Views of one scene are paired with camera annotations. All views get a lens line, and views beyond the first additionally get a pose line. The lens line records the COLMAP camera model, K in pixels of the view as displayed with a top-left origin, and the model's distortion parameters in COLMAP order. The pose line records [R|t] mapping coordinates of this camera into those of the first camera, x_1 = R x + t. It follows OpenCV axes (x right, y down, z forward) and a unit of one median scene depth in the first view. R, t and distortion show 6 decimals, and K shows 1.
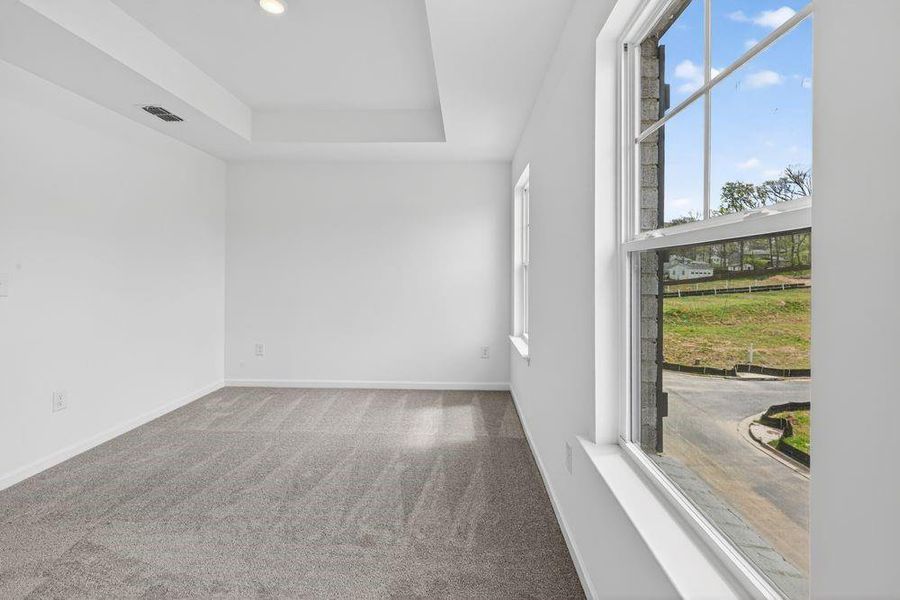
lens RADIAL K [[381.4, 0, 457.2], [0, 381.4, 285.2], [0, 0, 1]] dist [-0.000697, 0.000240]
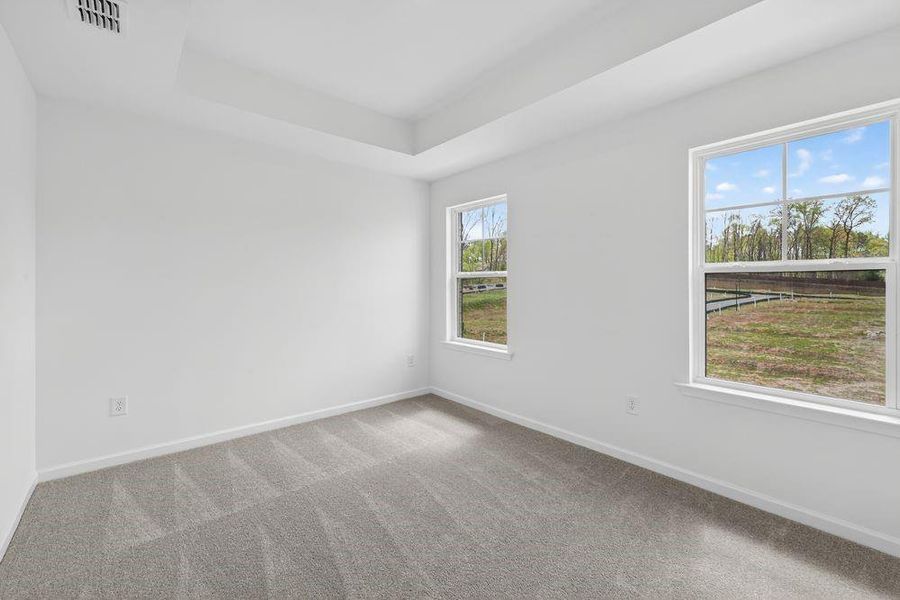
lens RADIAL K [[381.4, 0, 457.2], [0, 381.4, 285.2], [0, 0, 1]] dist [-0.000697, 0.000240]
pose [[0.736296, -0.001320, 0.676658, -0.718667], [0.024296, 0.999405, -0.024488, -0.003321], [-0.676223, 0.034470, 0.735890, 0.192268]]
